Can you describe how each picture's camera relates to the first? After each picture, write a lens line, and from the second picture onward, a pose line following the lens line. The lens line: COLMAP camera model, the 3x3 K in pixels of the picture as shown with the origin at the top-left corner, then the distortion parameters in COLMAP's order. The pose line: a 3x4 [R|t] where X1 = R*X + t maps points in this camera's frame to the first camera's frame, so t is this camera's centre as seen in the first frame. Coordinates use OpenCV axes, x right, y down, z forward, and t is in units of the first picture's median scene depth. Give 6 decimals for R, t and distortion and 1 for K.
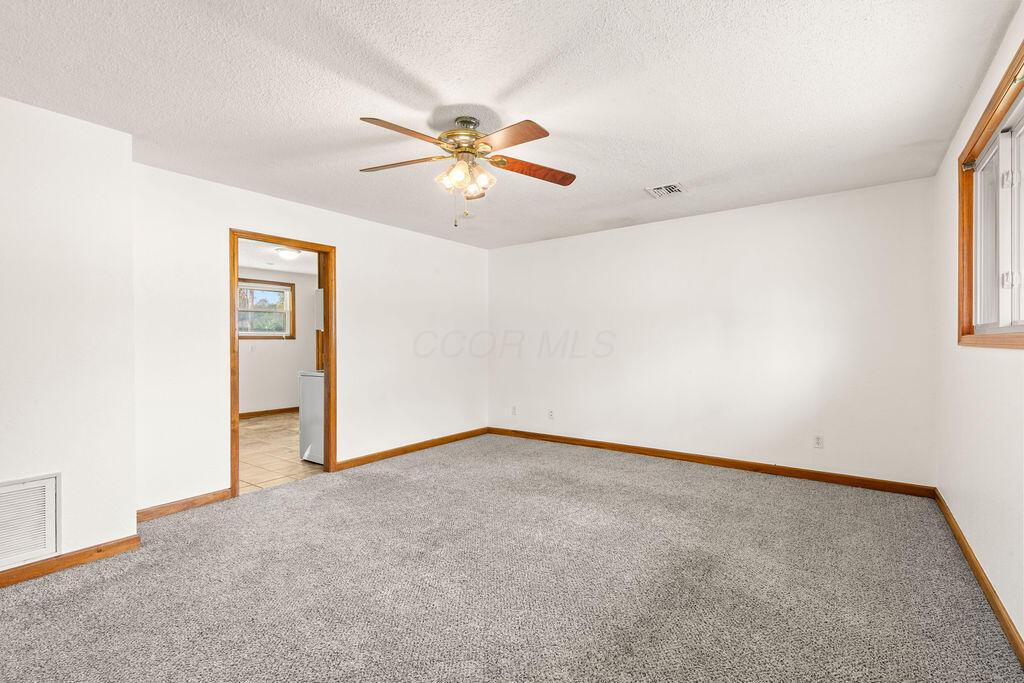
lens RADIAL K [[462.3, 0, 505.6], [0, 462.3, 337.3], [0, 0, 1]] dist [0.004979, 0.002649]
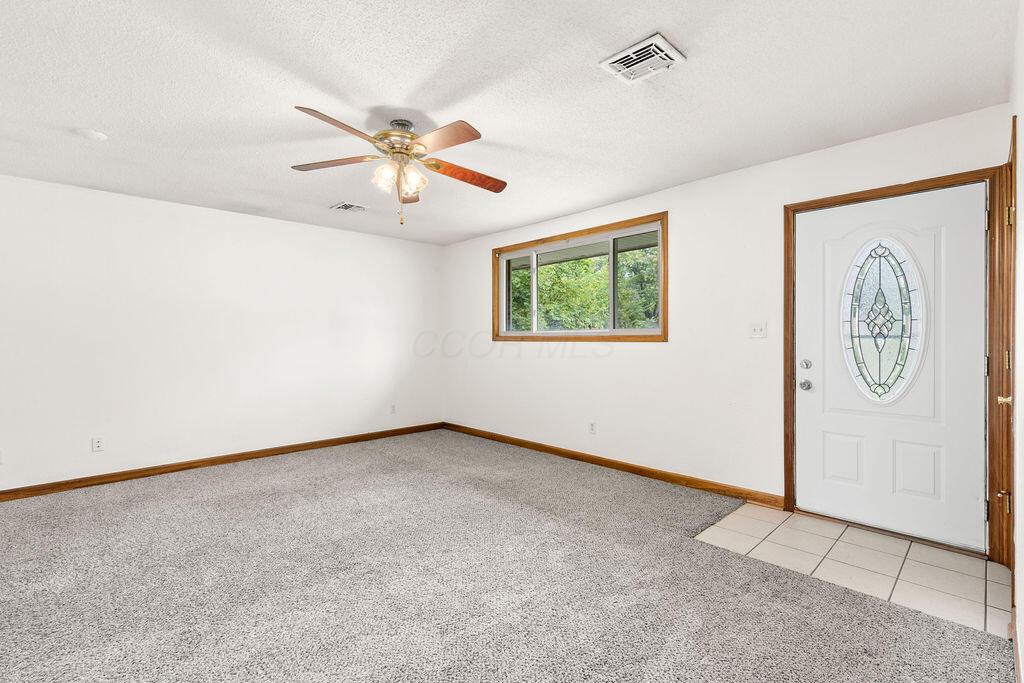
lens RADIAL K [[462.3, 0, 515.7], [0, 462.3, 333.7], [0, 0, 1]] dist [0.004979, 0.002649]
pose [[0.158880, 0.016828, 0.987154, -0.781461], [-0.008297, 0.999842, -0.015709, 0.006217], [-0.987263, -0.005695, 0.158995, 0.427260]]
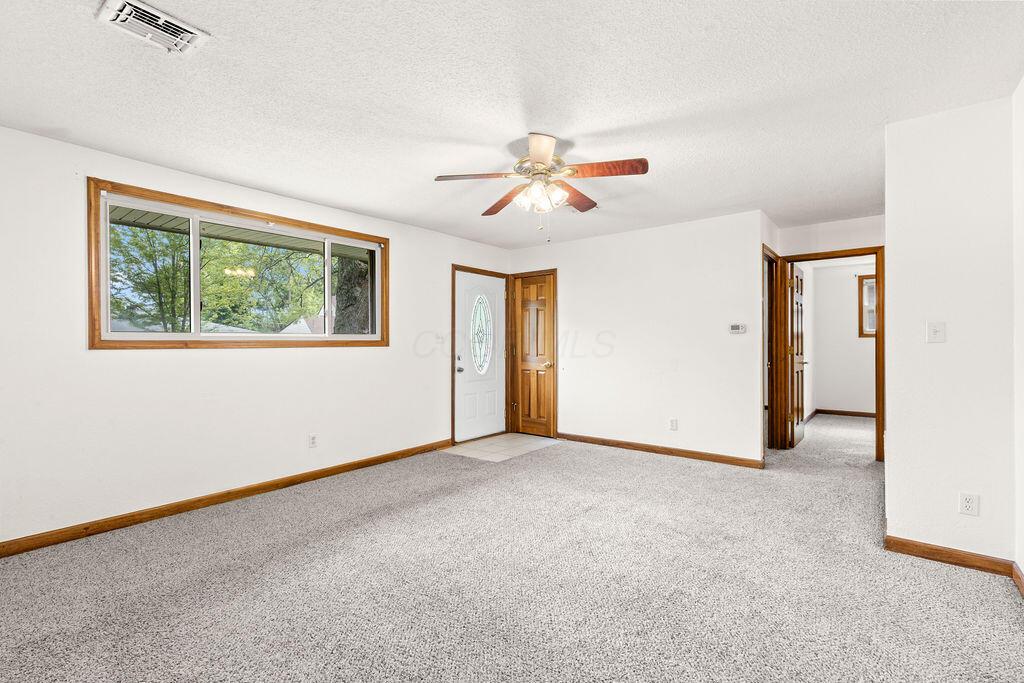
lens RADIAL K [[462.3, 0, 510.7], [0, 462.3, 343.4], [0, 0, 1]] dist [0.004979, 0.002649]
pose [[-0.999373, 0.014533, 0.032282, -0.039927], [0.014184, 0.999839, -0.011000, 0.016665], [-0.032437, -0.010535, -0.999418, 1.554486]]
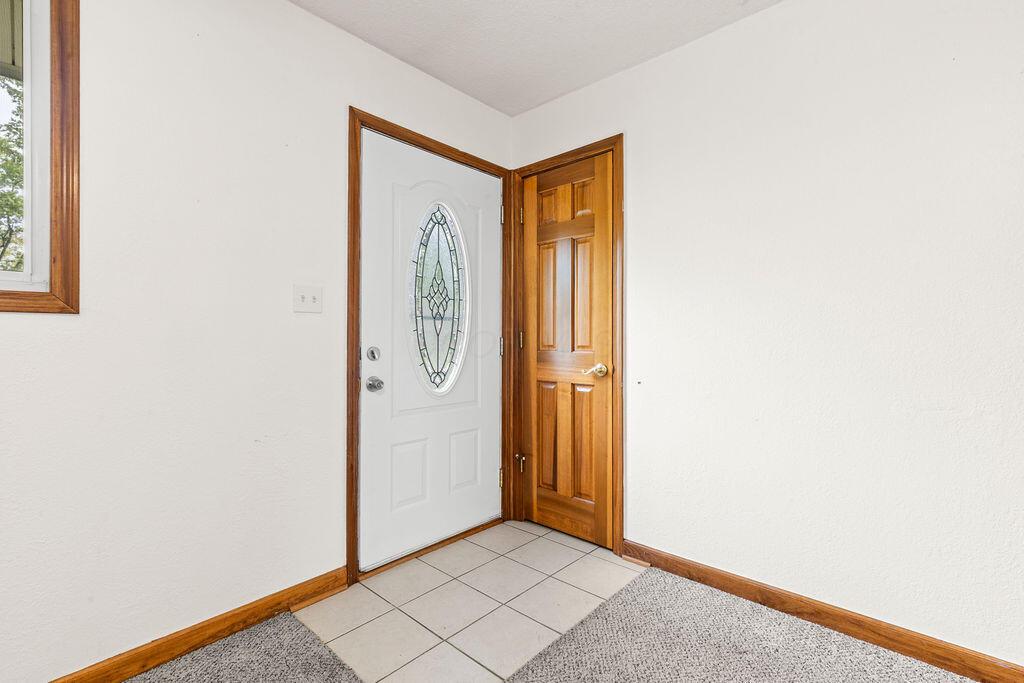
lens RADIAL K [[462.3, 0, 506.2], [0, 462.3, 339.7], [0, 0, 1]] dist [0.004979, 0.002649]
pose [[-0.993714, 0.013120, 0.111181, -0.058020], [0.011817, 0.999854, -0.012366, 0.036918], [-0.111327, -0.010974, -0.993723, 0.601571]]
